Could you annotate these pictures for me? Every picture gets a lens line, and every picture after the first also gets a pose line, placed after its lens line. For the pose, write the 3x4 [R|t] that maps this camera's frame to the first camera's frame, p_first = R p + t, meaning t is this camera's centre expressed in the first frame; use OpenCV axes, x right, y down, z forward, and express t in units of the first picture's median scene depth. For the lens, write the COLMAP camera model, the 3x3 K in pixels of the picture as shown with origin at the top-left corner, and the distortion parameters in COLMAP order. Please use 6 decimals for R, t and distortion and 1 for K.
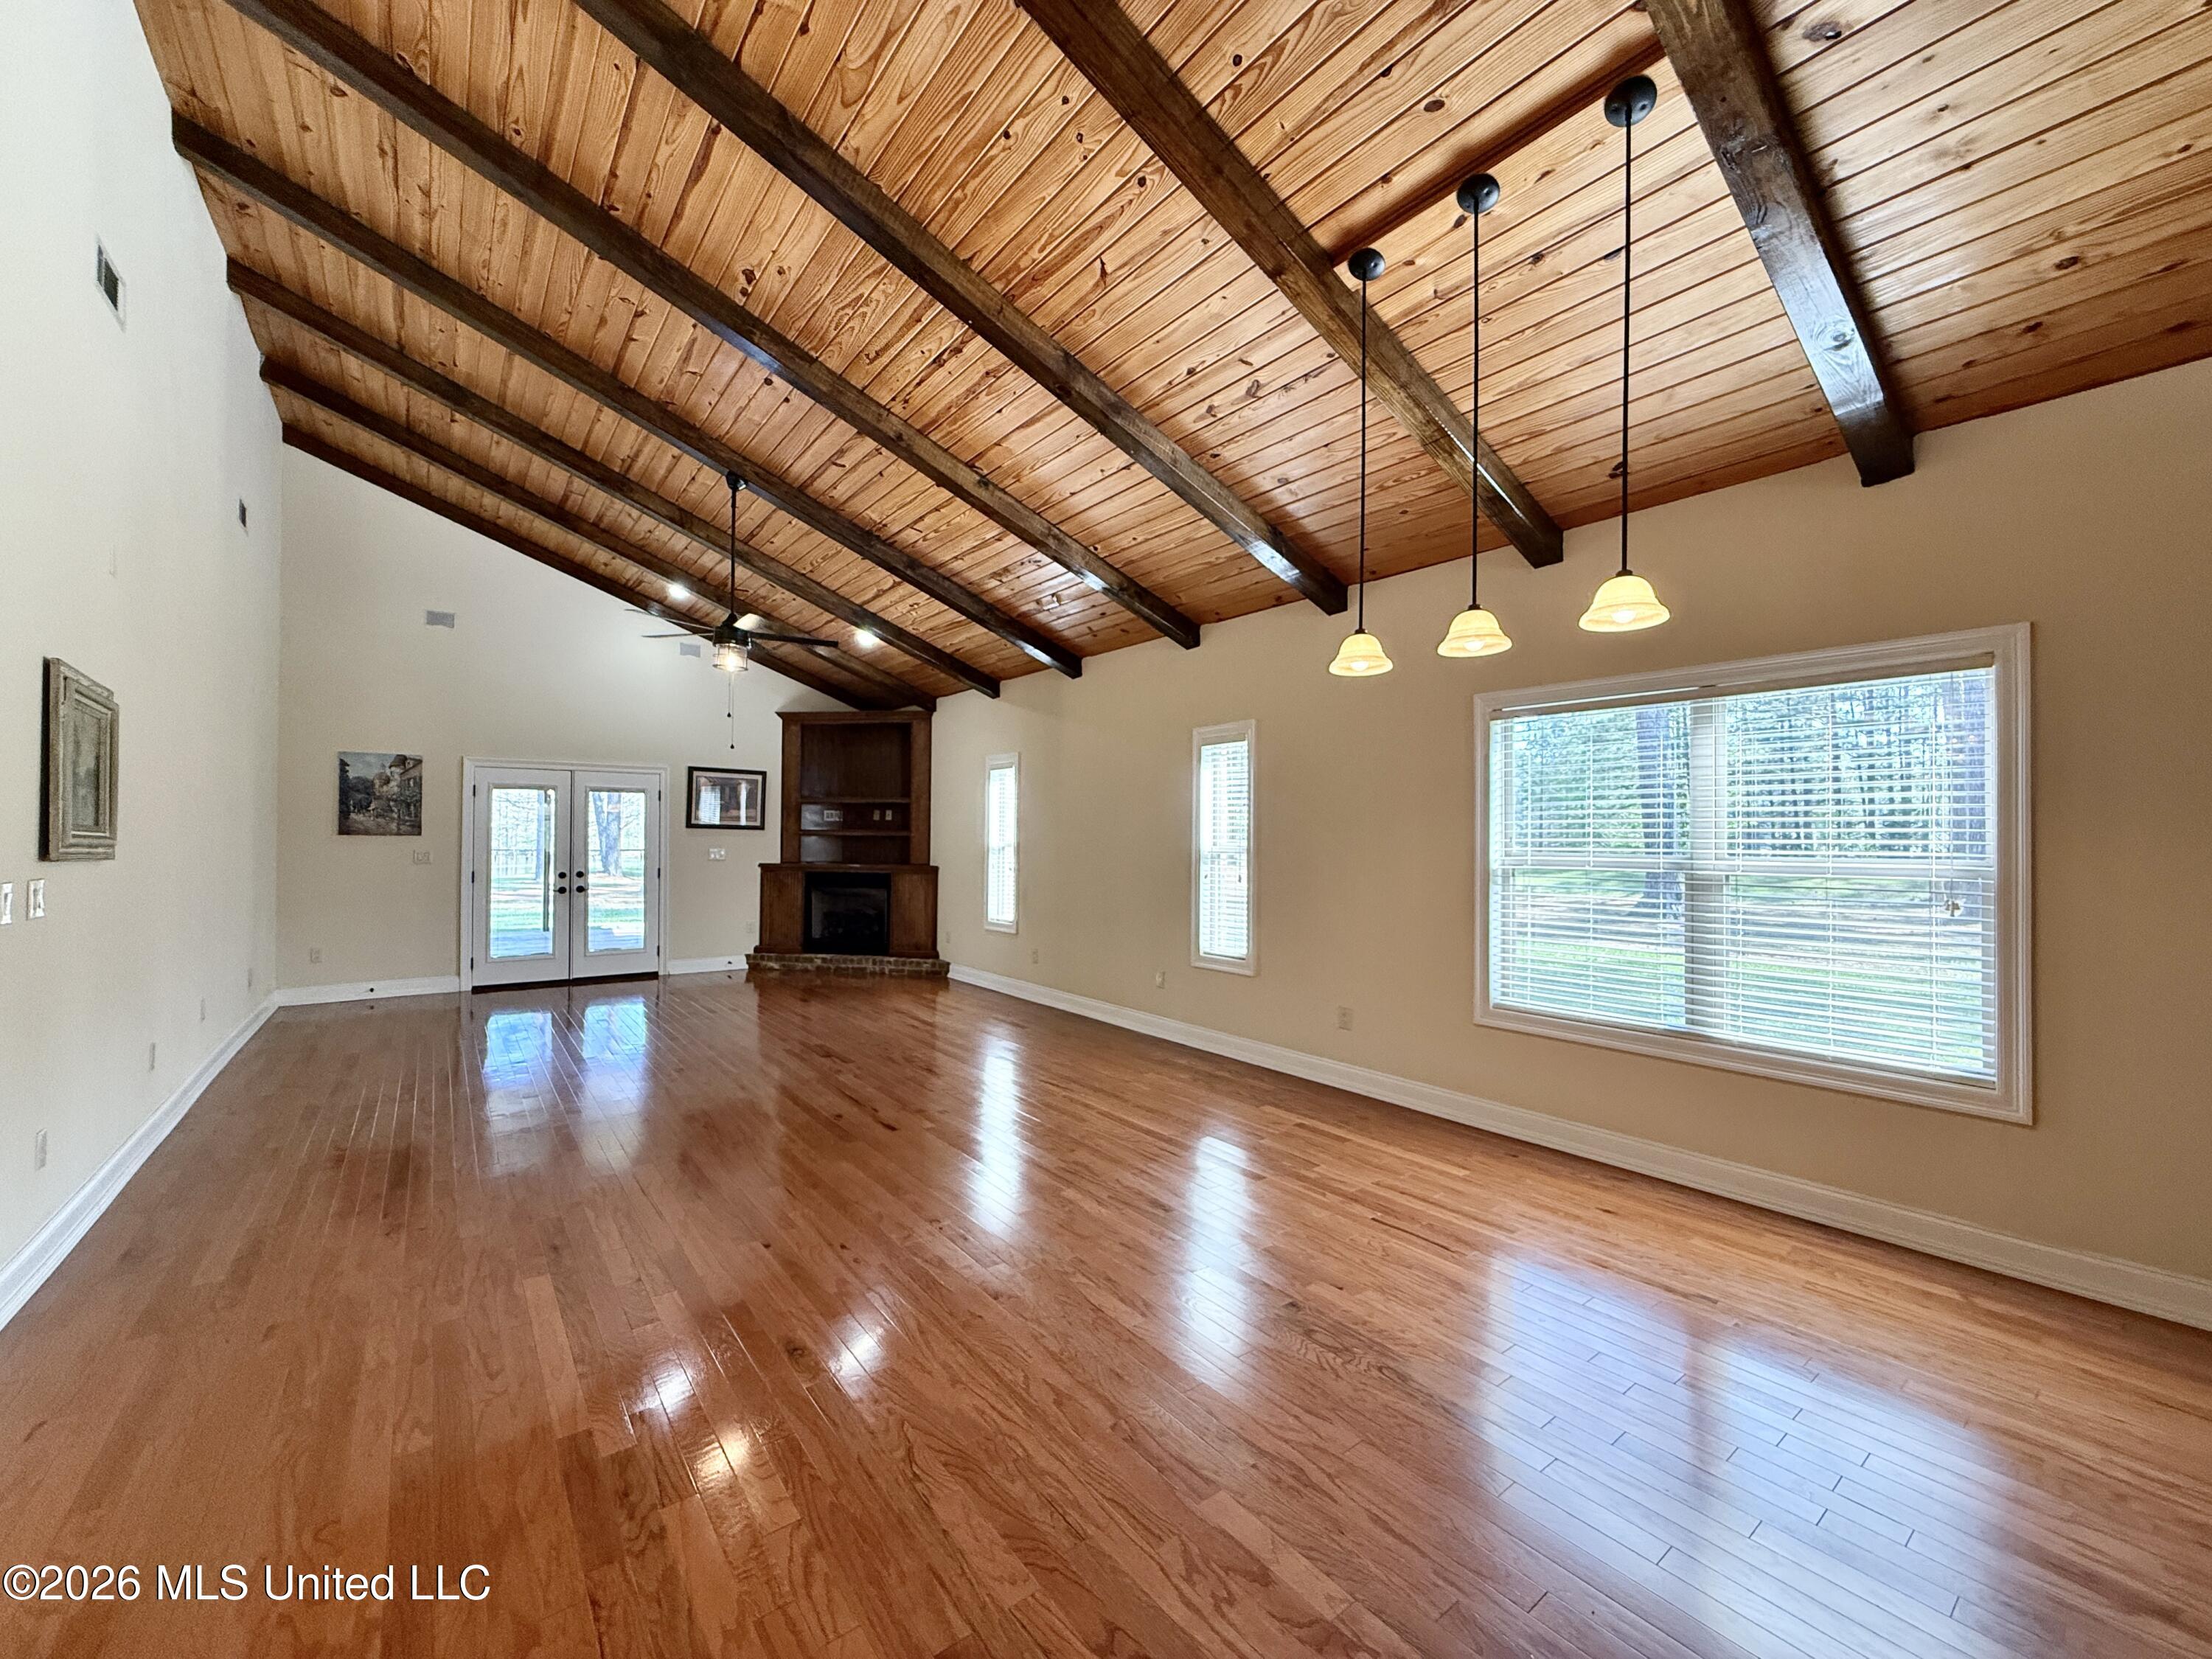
lens RADIAL K [[882.5, 0, 1095.8], [0, 882.5, 829.5], [0, 0, 1]] dist [0.000169, 0.000054]
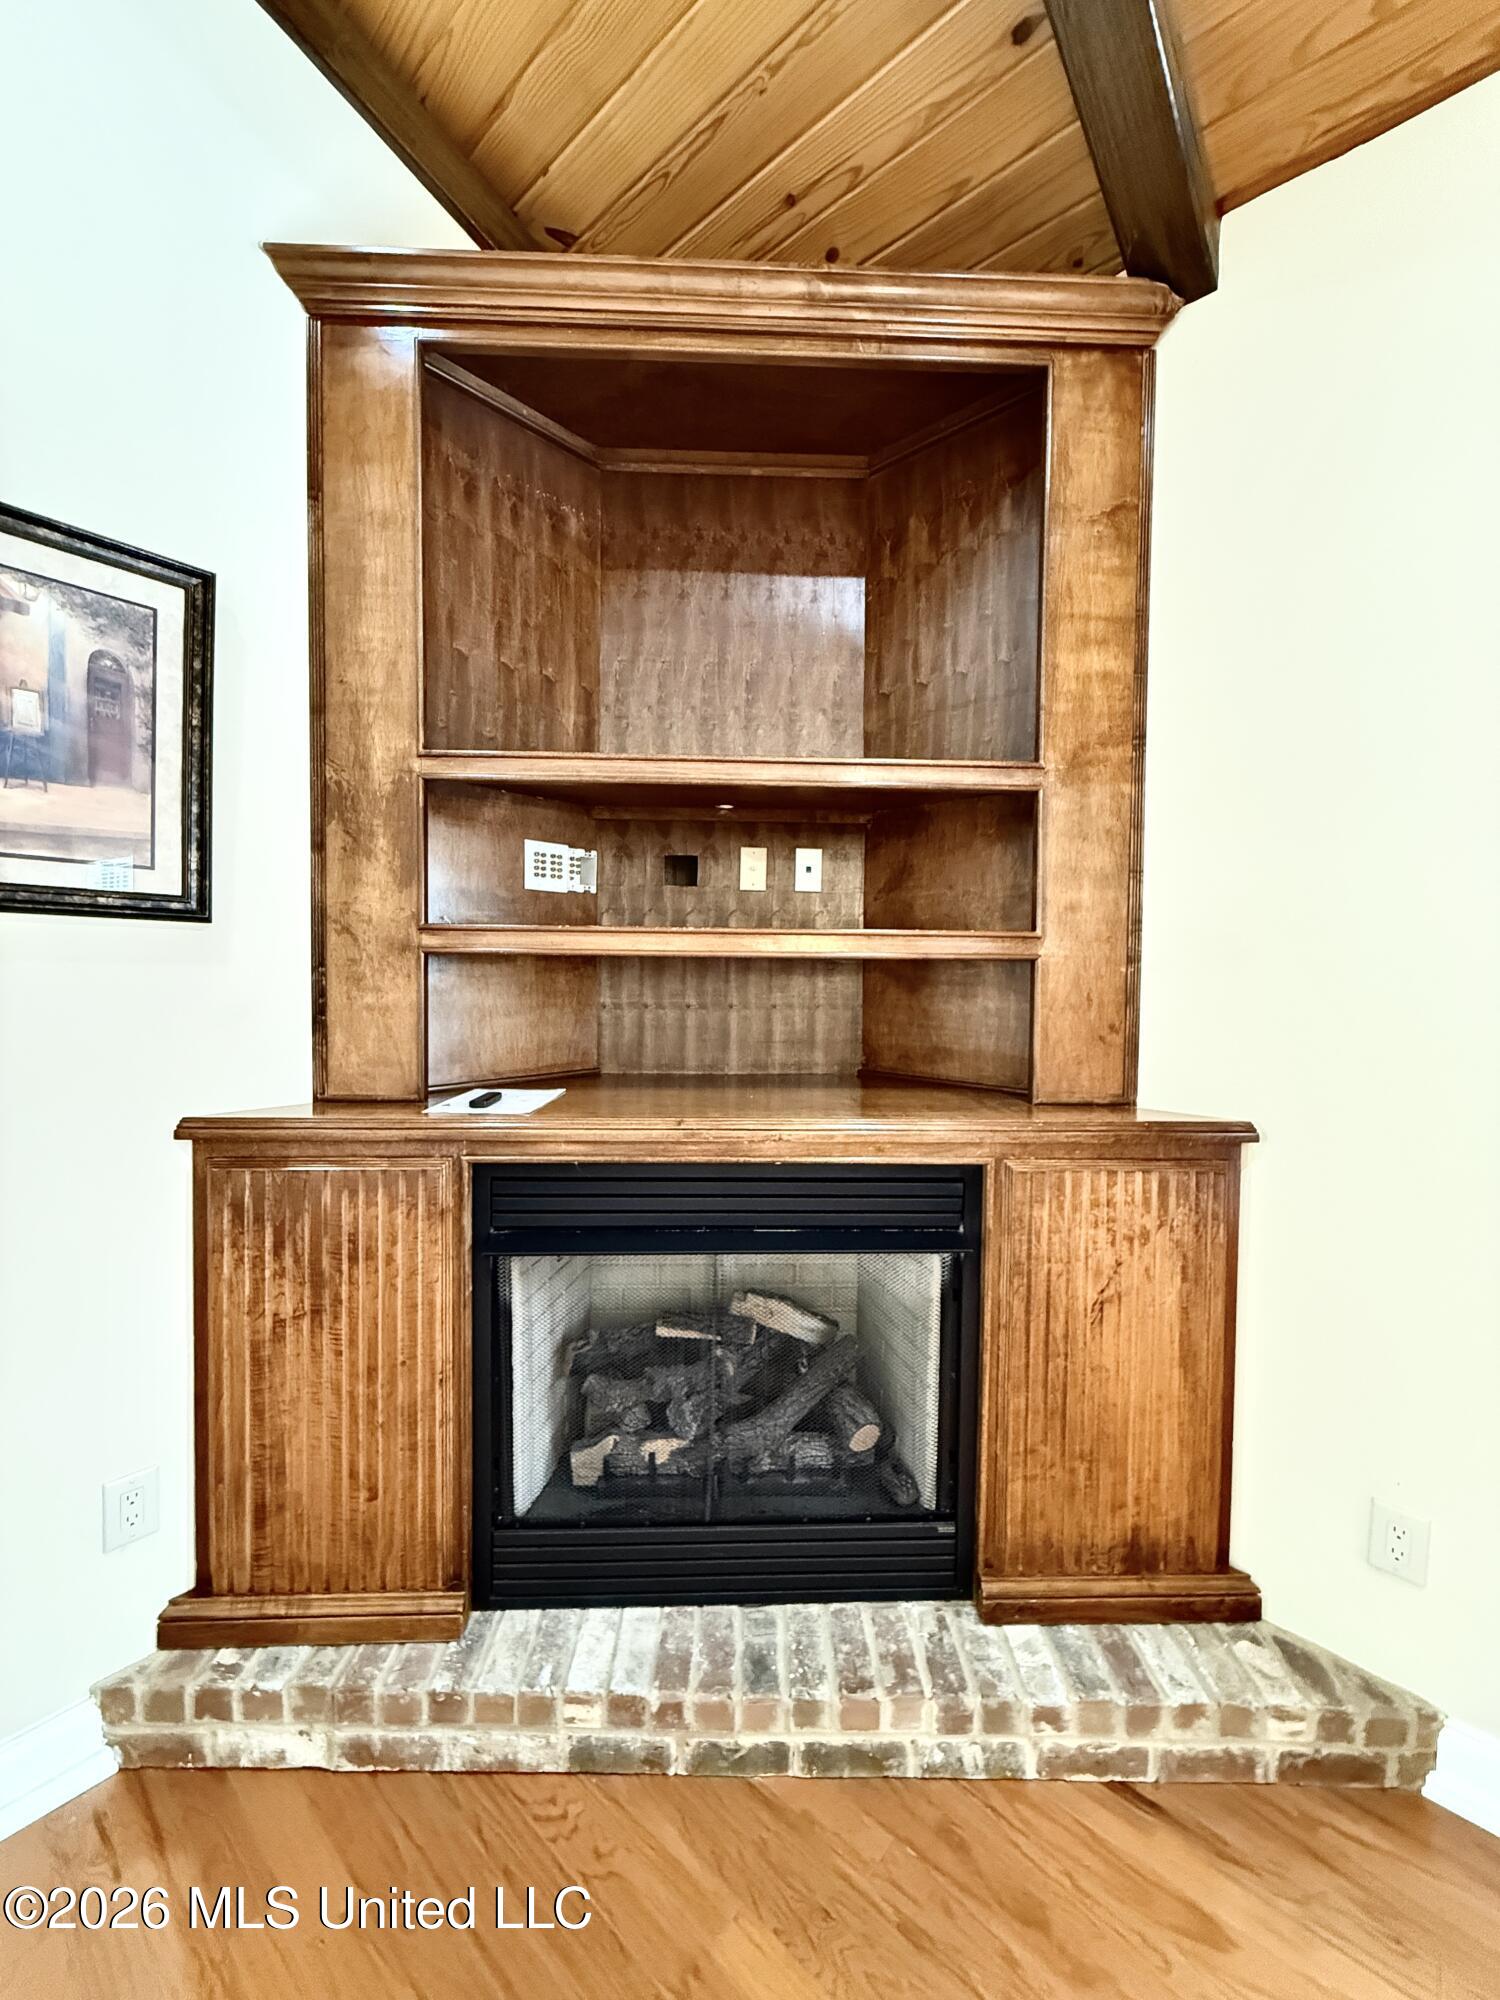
lens RADIAL K [[808.0, 0, 750.0], [0, 808.0, 1000.0], [0, 0, 1]] dist [0.016940, 0.000009]
pose [[0.980608, -0.006242, 0.195881, -0.341583], [-0.003153, 0.998861, 0.047616, 0.008656], [-0.195955, -0.047310, 0.979471, 0.925399]]
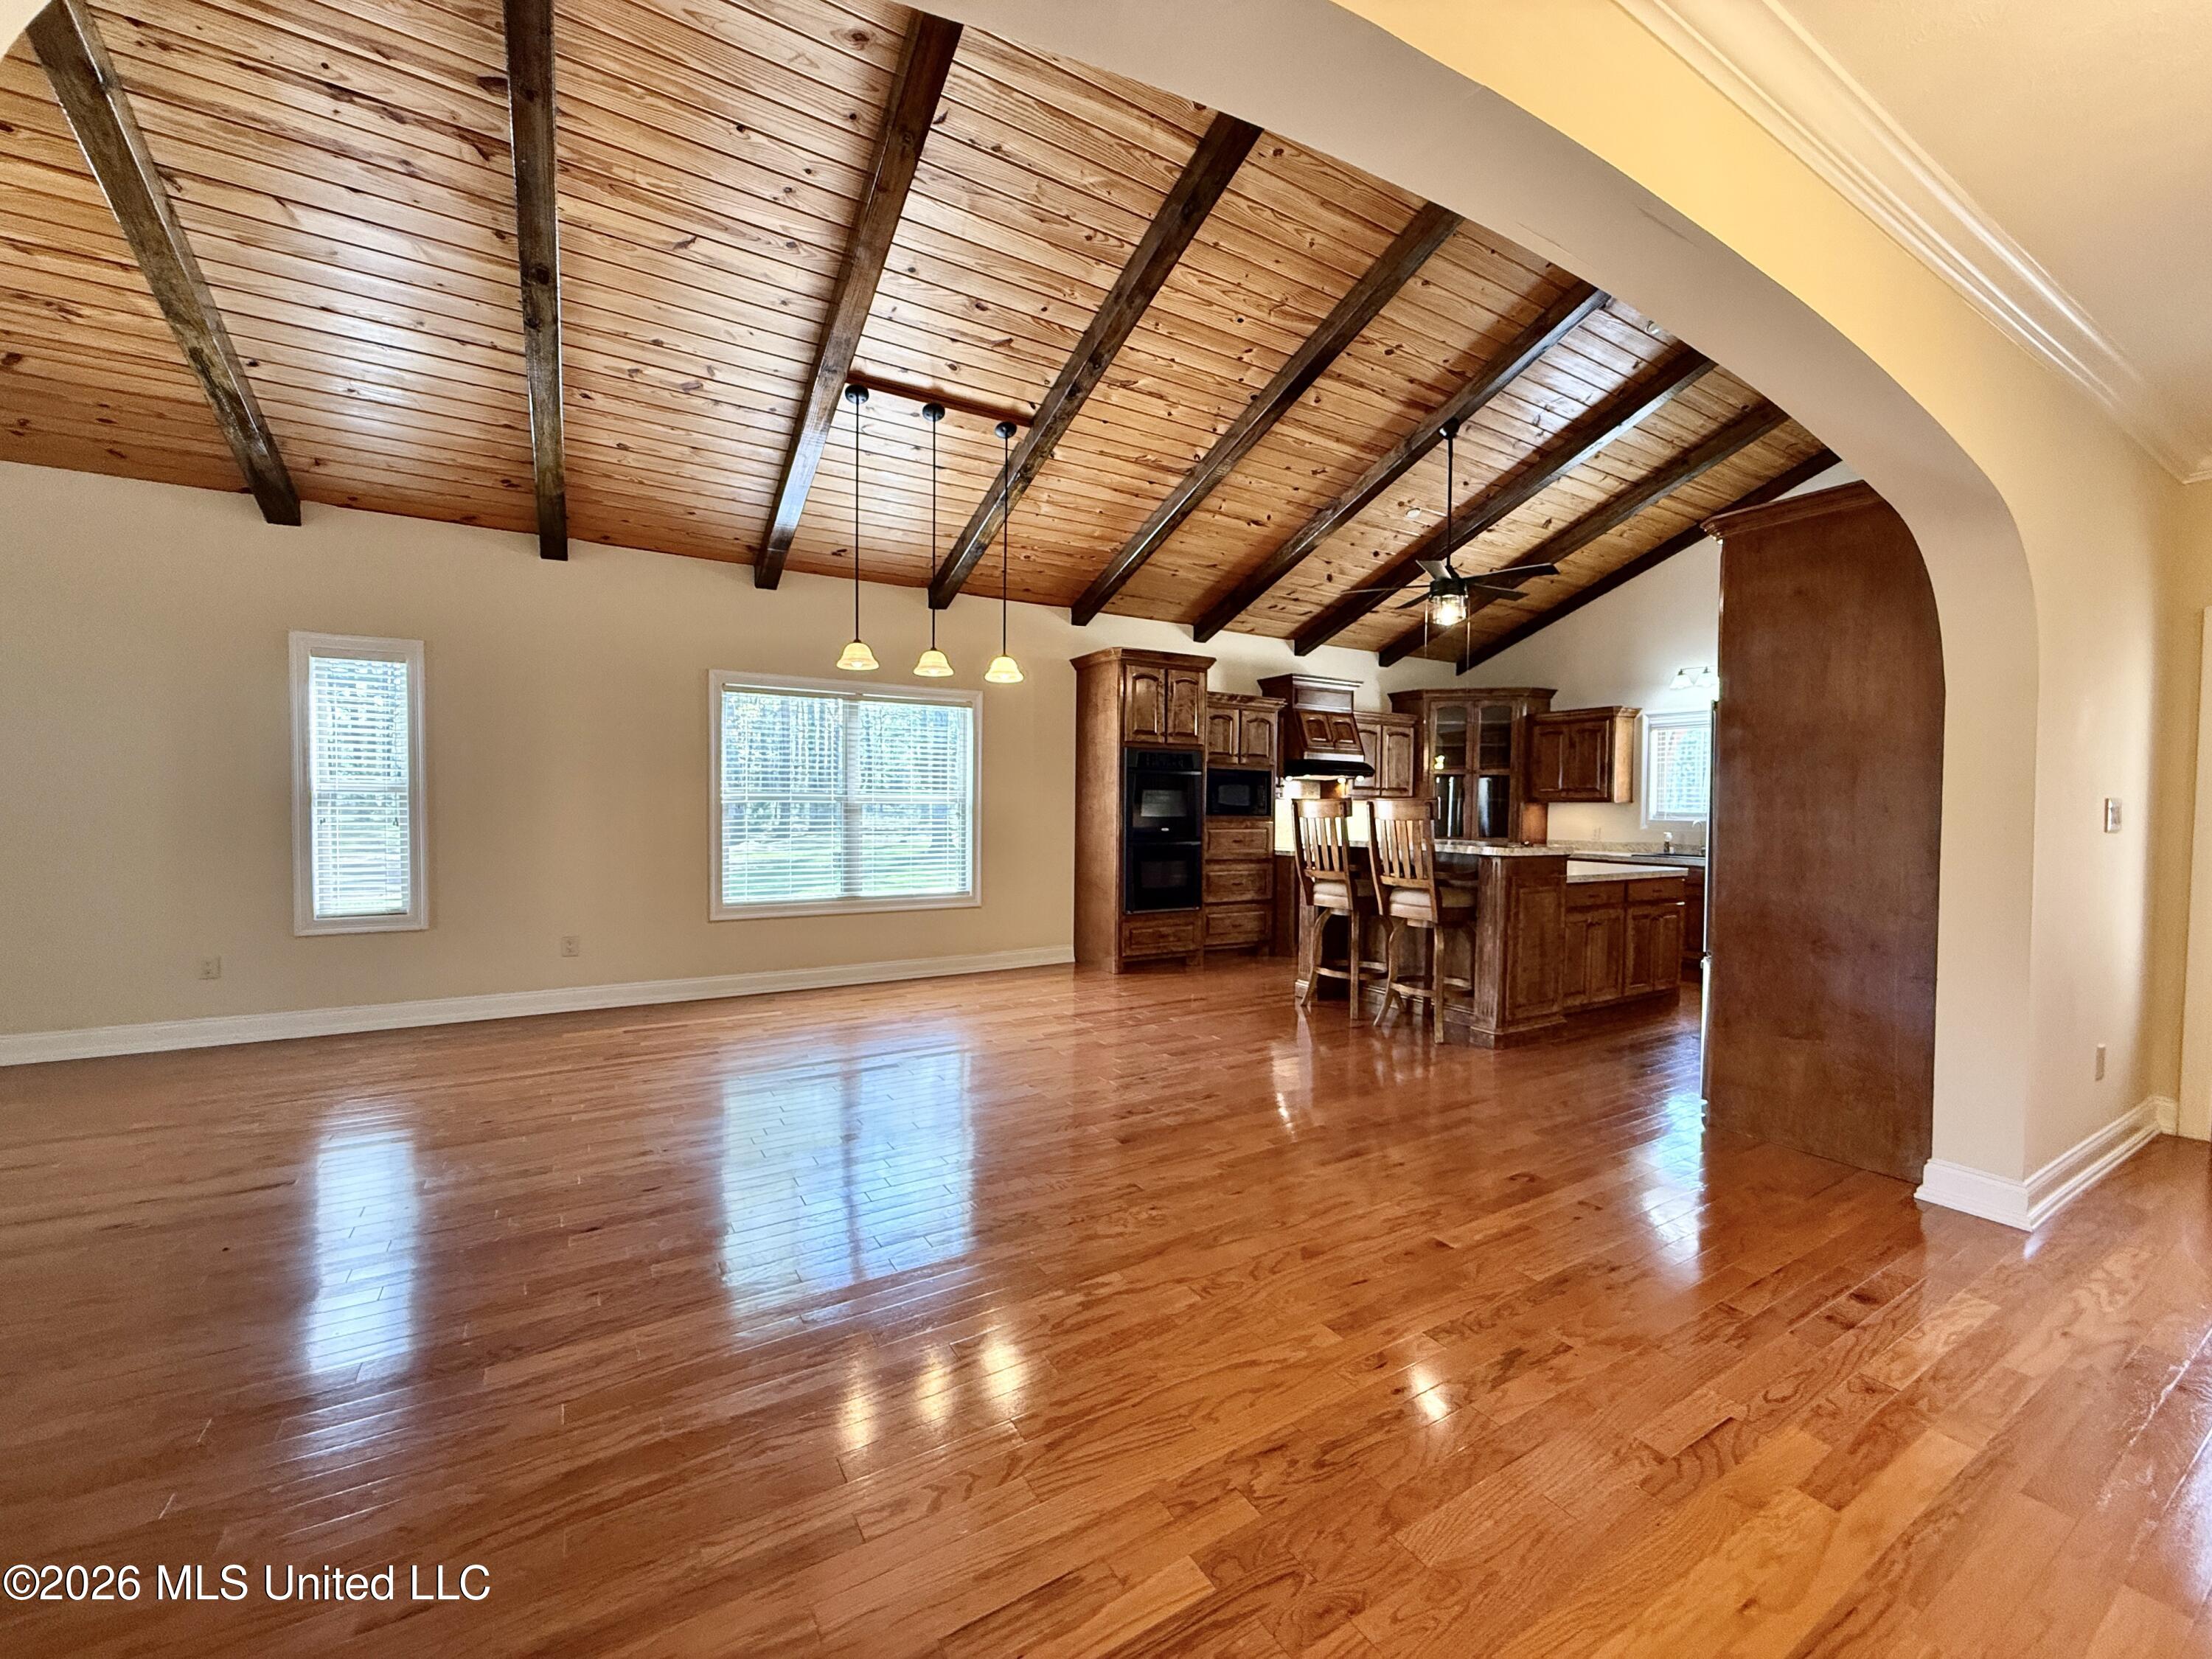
lens RADIAL K [[880.5, 0, 1093.7], [0, 880.5, 828.4], [0, 0, 1]] dist [-0.000652, 0.000125]
pose [[0.112120, -0.032812, 0.993153, -0.421780], [-0.018862, 0.999204, 0.035142, 0.013175], [-0.993516, -0.022673, 0.111412, 0.152776]]
